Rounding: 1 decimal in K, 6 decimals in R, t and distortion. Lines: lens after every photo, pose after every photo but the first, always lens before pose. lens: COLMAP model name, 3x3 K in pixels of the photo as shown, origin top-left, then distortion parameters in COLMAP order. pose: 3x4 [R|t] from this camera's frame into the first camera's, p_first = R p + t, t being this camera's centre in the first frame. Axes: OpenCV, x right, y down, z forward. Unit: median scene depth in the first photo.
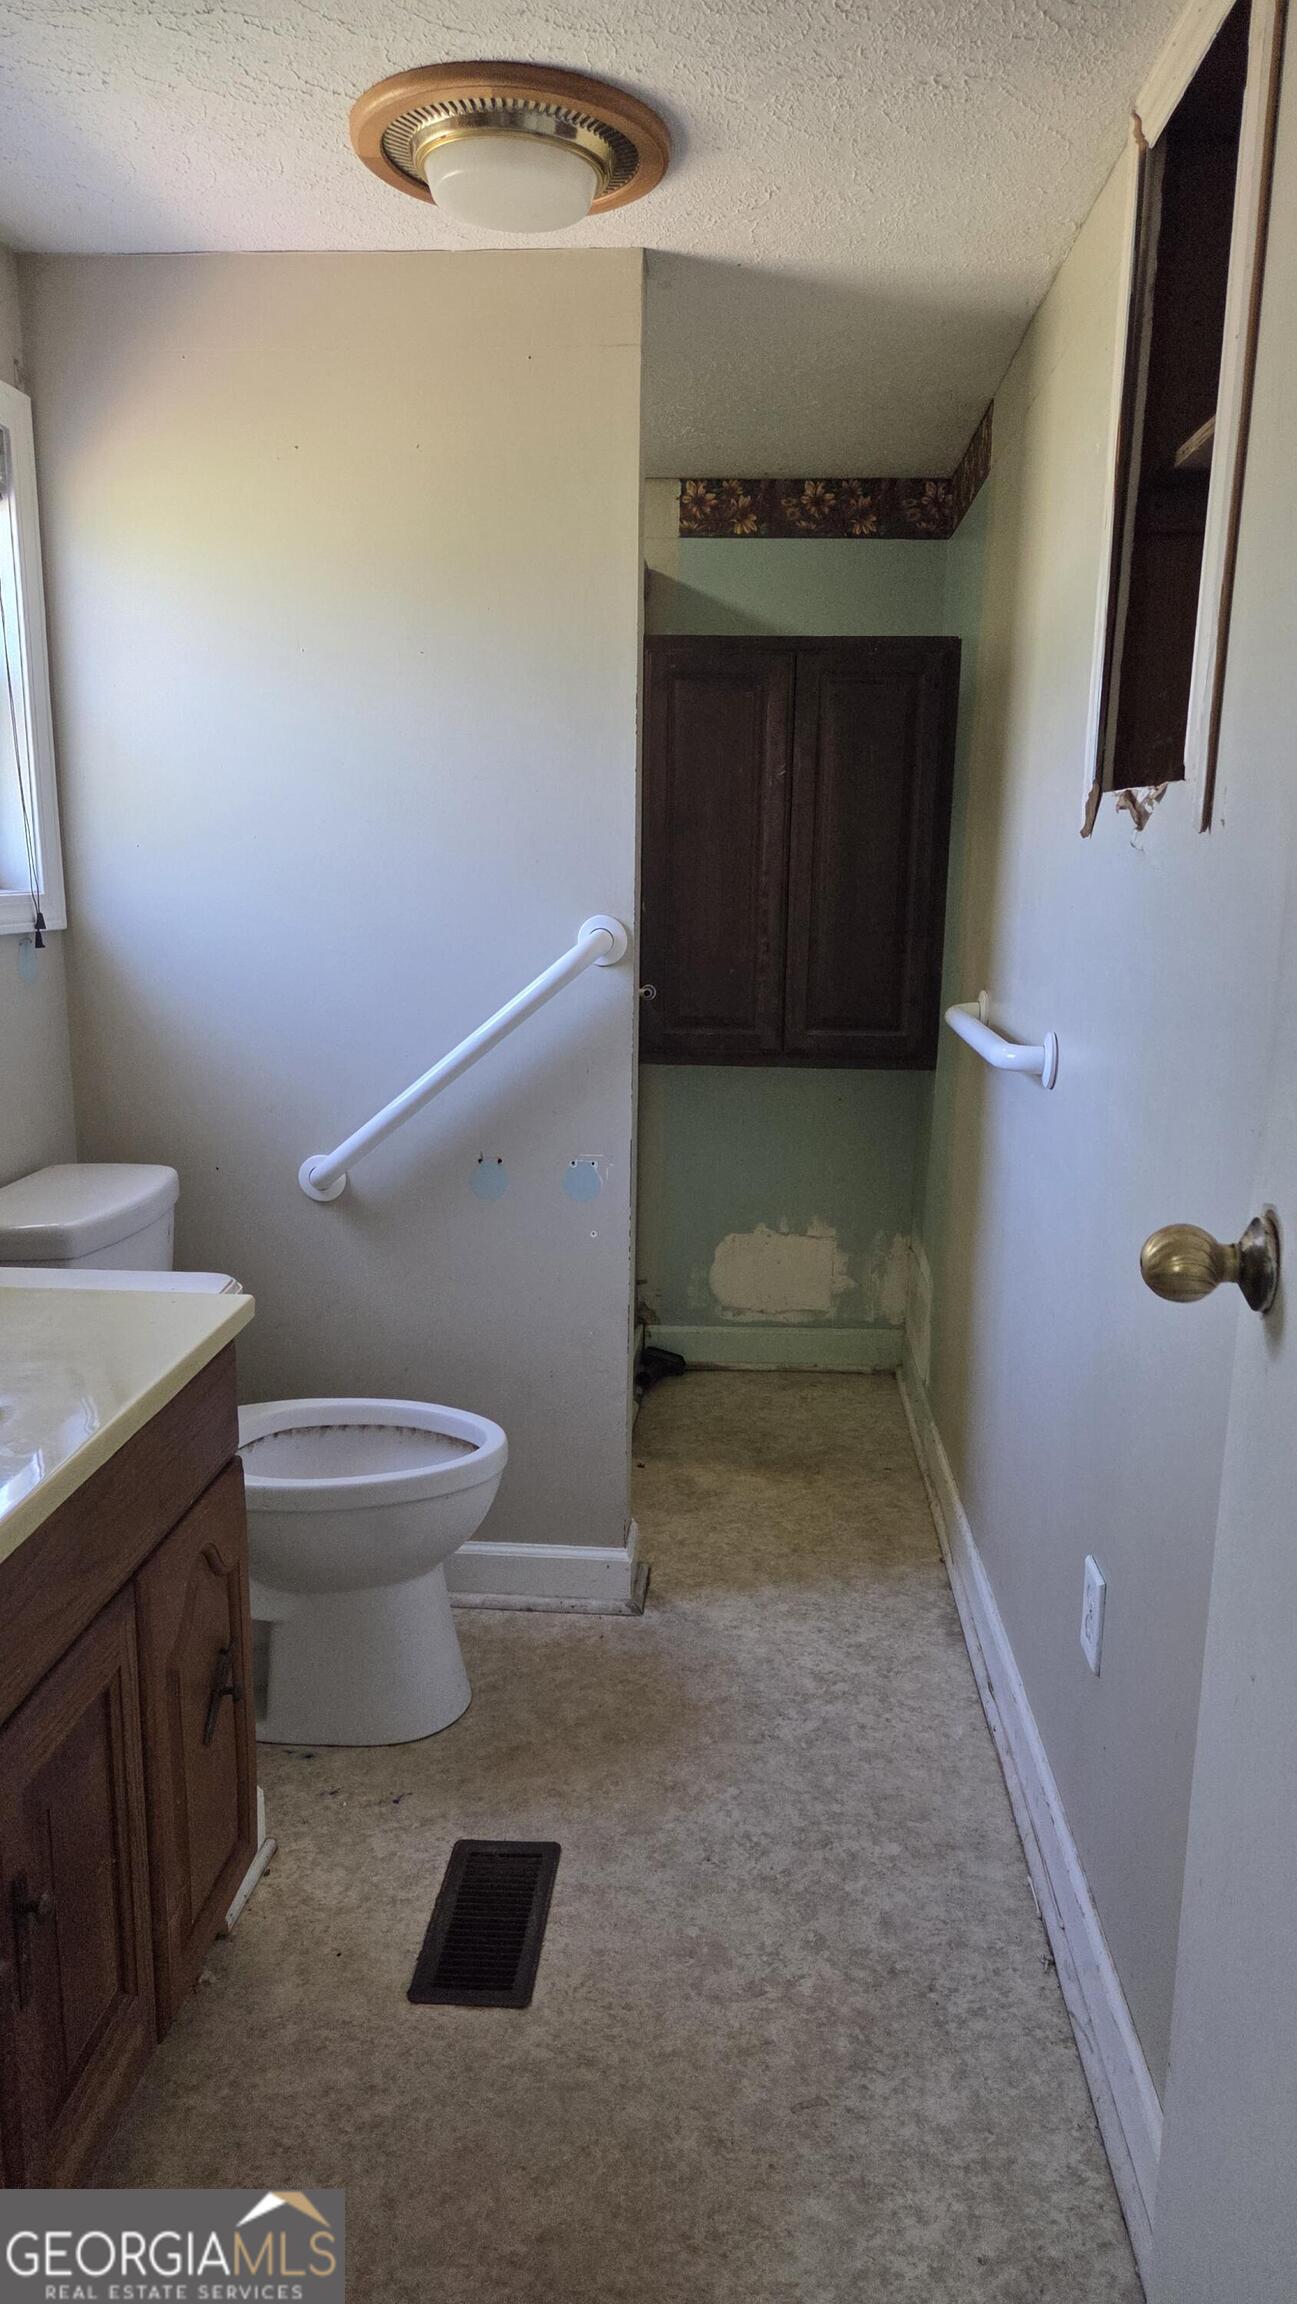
lens RADIAL K [[1542.5, 0, 650.2], [0, 1542.5, 1163.0], [0, 0, 1]] dist [0.030781, -0.013399]
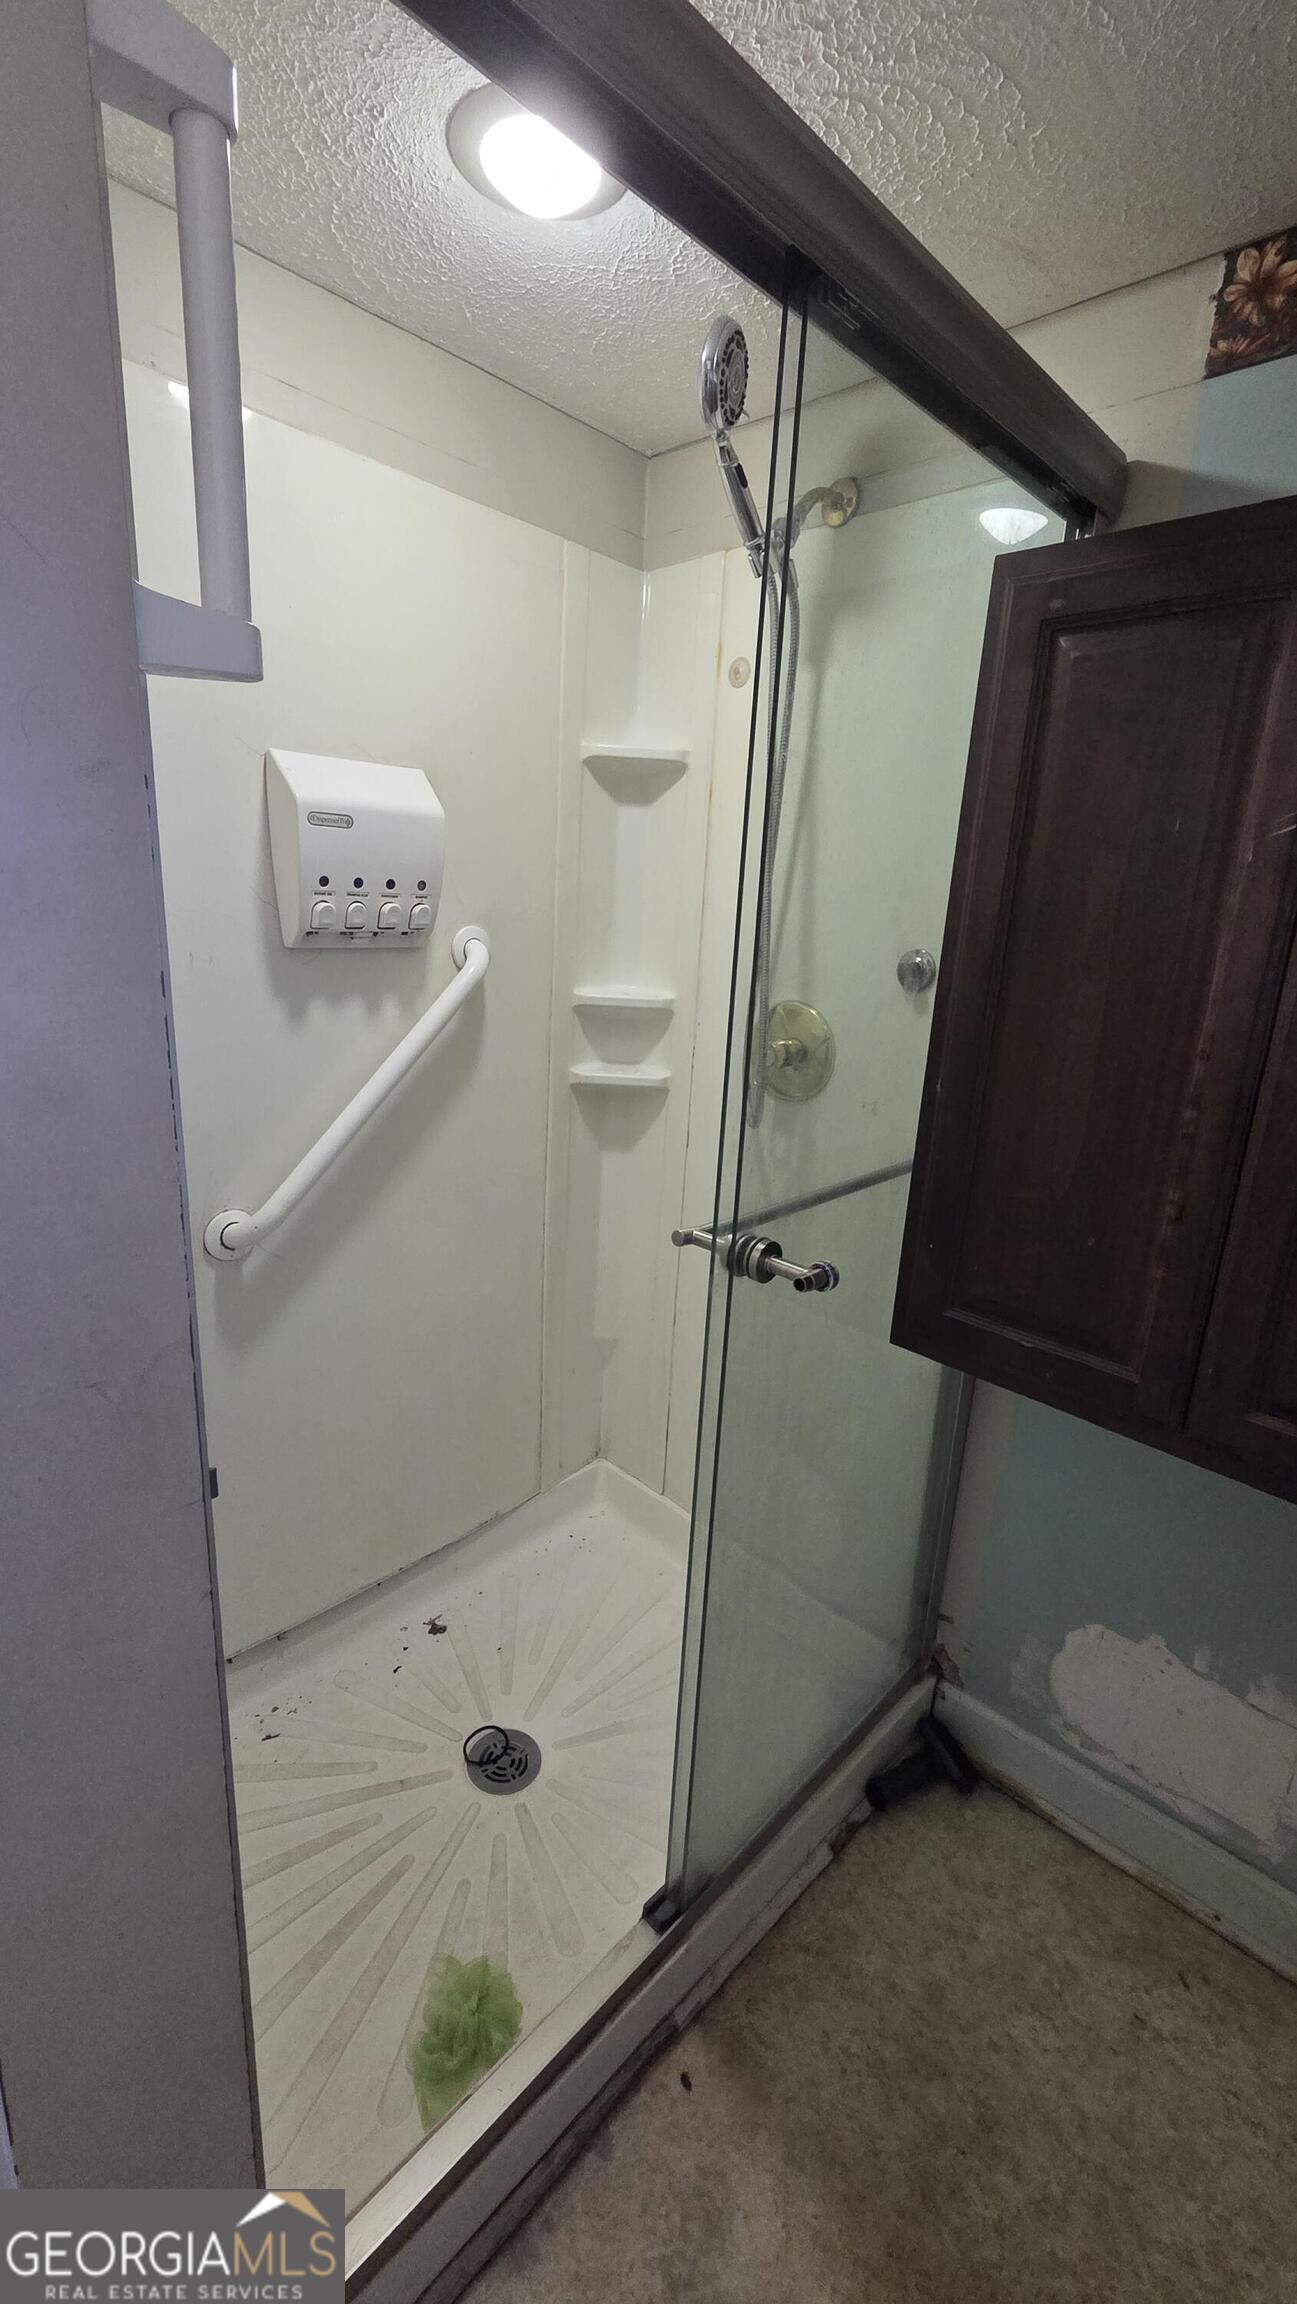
lens RADIAL K [[943.4, 0, 637.8], [0, 943.4, 1138.2], [0, 0, 1]] dist [0.005821, -0.003119]
pose [[0.760504, 0.188276, -0.621439, 0.118311], [-0.174752, 0.981076, 0.083376, -0.149922], [0.625377, 0.045190, 0.779014, 0.649426]]
